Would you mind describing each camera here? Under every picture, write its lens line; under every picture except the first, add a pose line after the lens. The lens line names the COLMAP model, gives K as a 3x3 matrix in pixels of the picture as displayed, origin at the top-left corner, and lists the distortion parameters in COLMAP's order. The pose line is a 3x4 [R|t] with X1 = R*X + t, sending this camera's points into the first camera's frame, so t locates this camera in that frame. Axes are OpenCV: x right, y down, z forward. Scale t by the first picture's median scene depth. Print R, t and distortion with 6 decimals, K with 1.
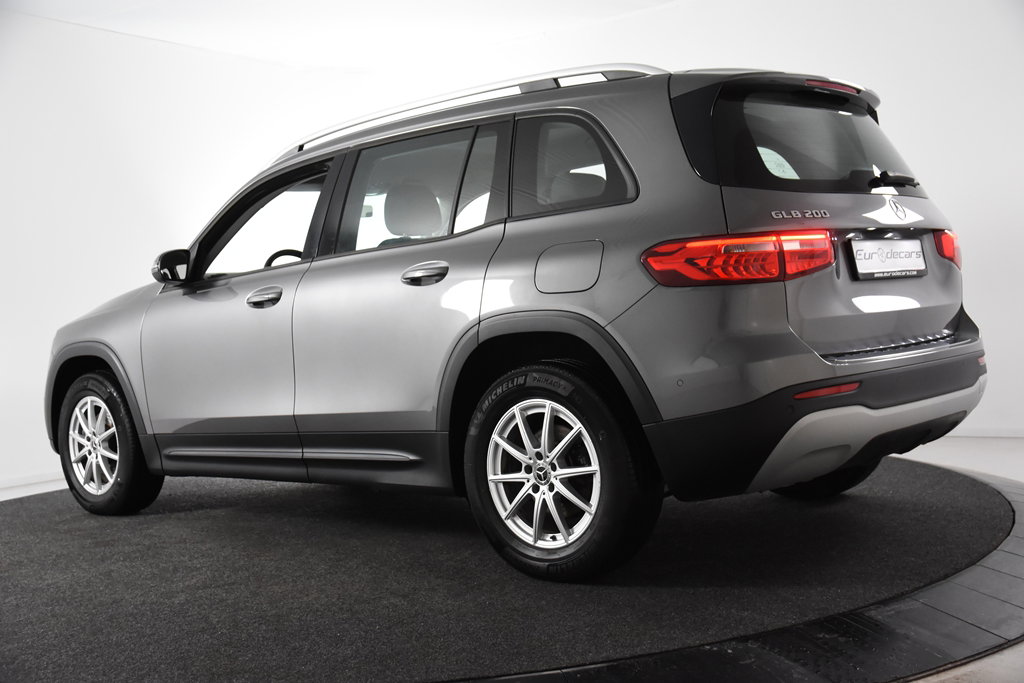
lens RADIAL K [[1225.7, 0, 512.0], [0, 1225.7, 341.5], [0, 0, 1]] dist [0.105103, 0.014444]
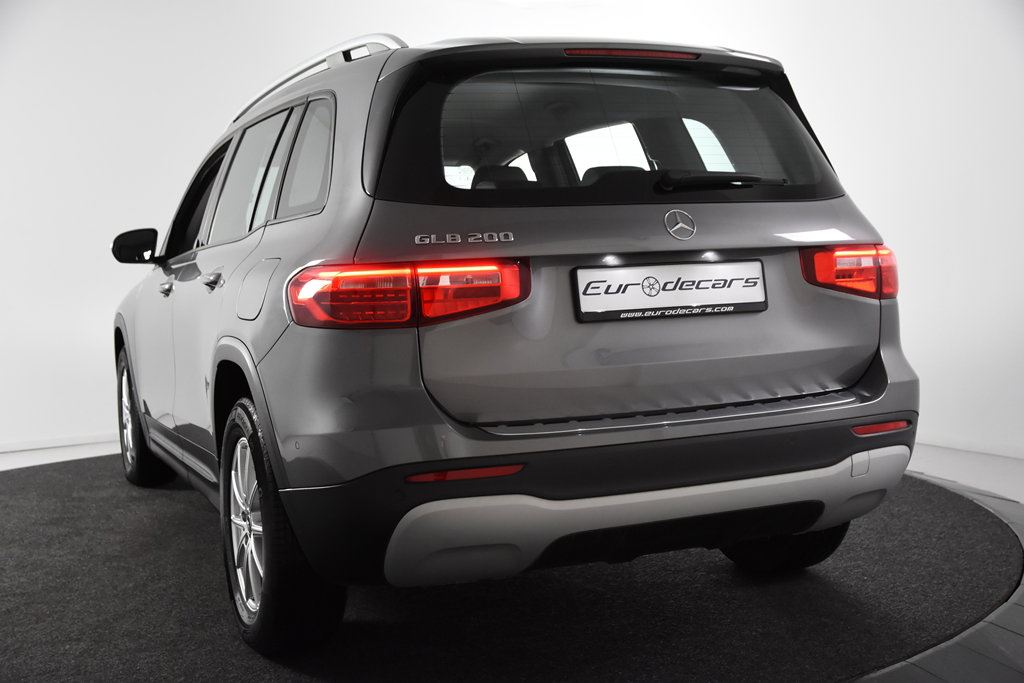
lens RADIAL K [[1225.7, 0, 512.0], [0, 1225.7, 341.5], [0, 0, 1]] dist [0.105103, 0.014444]
pose [[0.903596, 0.065488, -0.423351, 0.555022], [-0.035434, 0.996285, 0.078484, -0.094821], [0.426918, -0.055917, 0.902560, 0.307405]]
